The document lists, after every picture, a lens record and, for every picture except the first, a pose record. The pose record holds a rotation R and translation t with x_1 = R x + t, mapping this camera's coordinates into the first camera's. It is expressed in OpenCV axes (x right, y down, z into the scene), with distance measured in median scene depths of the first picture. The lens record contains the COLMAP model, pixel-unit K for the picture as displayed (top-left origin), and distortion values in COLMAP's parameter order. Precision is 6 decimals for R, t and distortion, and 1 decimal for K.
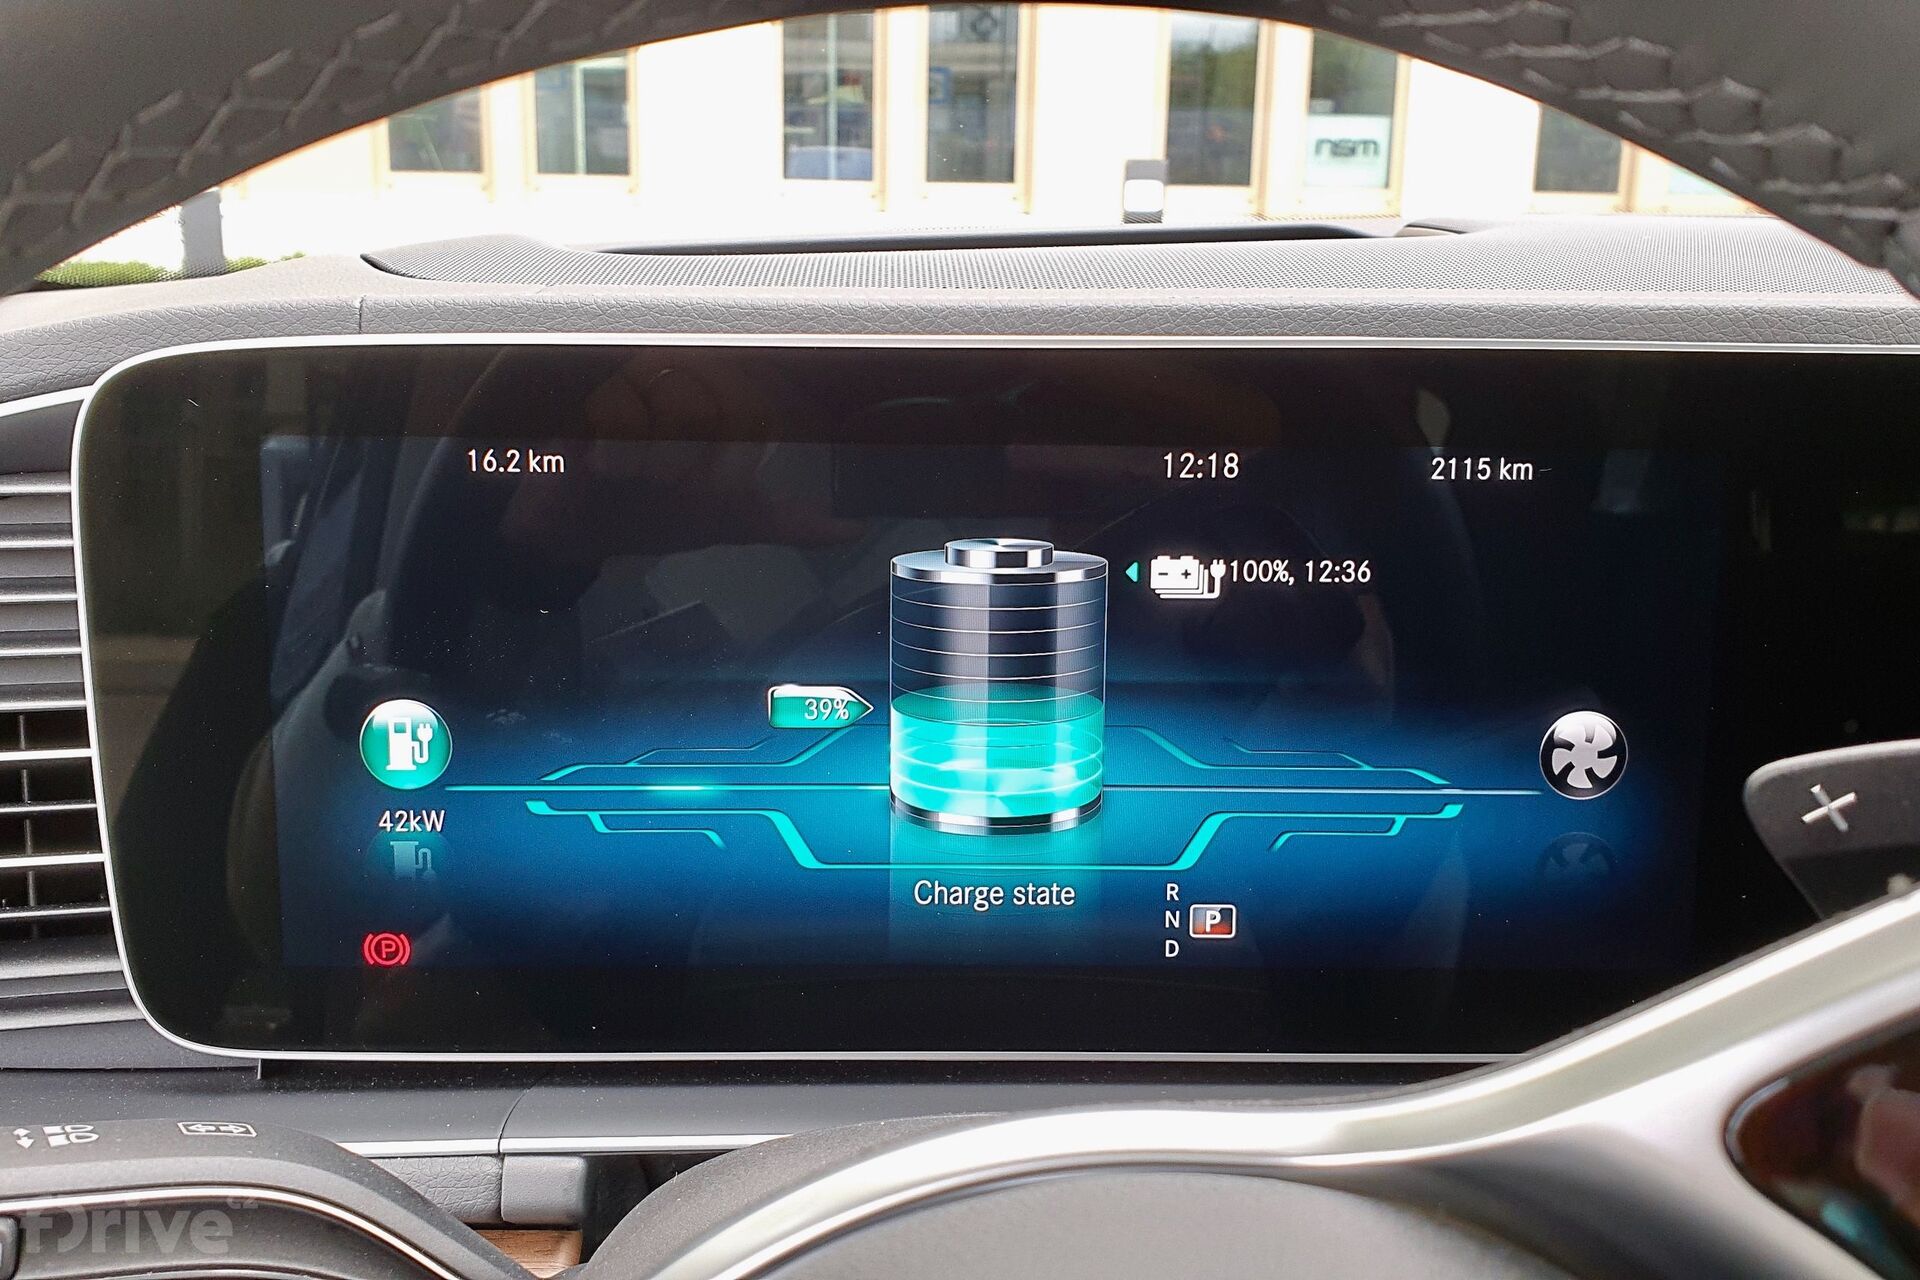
lens RADIAL K [[1969.9, 0, 960.0], [0, 1969.9, 640.0], [0, 0, 1]] dist [0.211204, -0.973512]
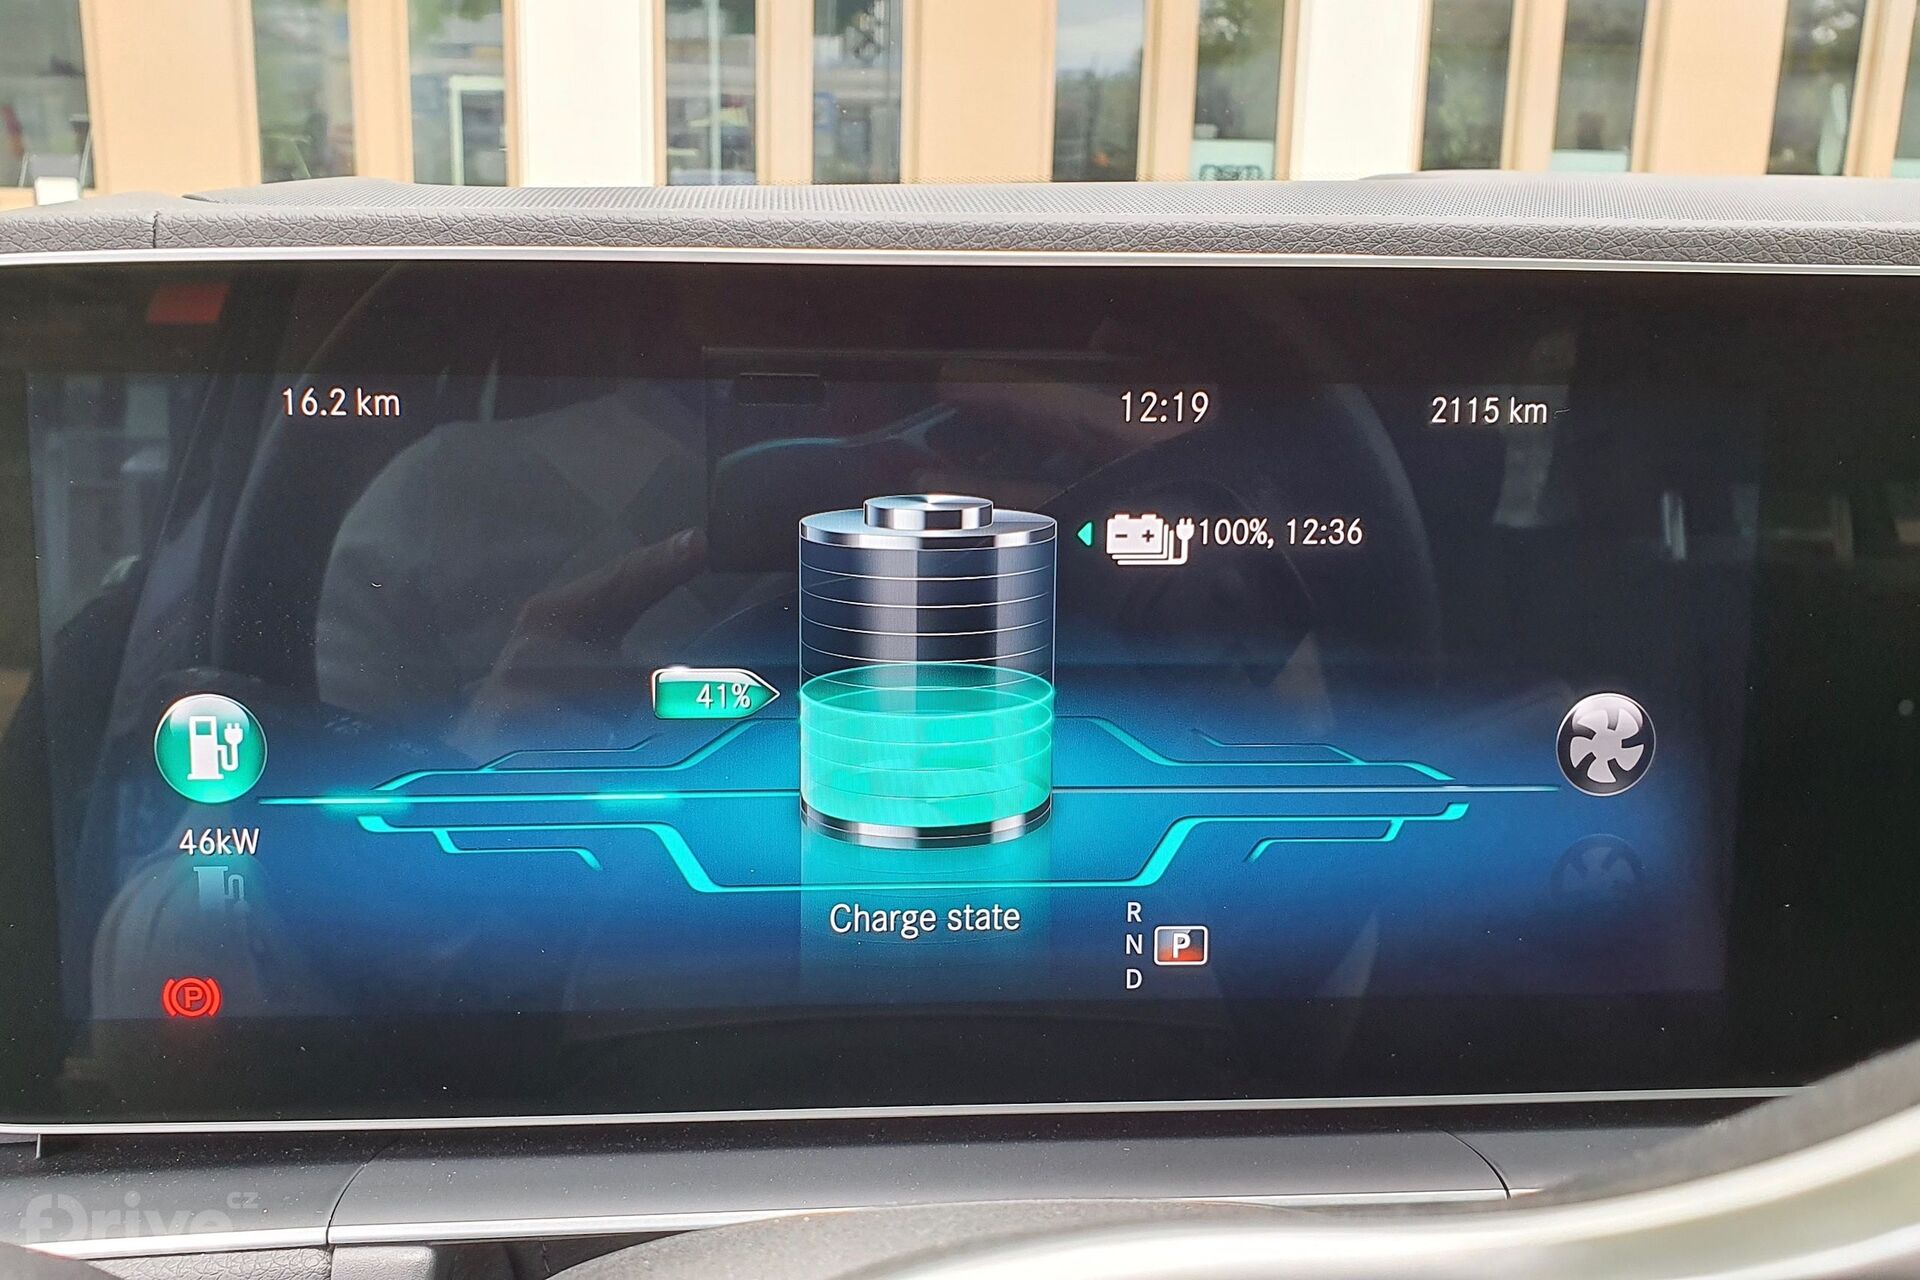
lens RADIAL K [[1969.9, 0, 960.0], [0, 1969.9, 640.0], [0, 0, 1]] dist [0.211204, -0.973512]
pose [[0.998376, -0.010321, 0.056034, -0.014042], [0.011150, 0.999833, -0.014507, 0.022360], [-0.055874, 0.015108, 0.998323, 0.156171]]
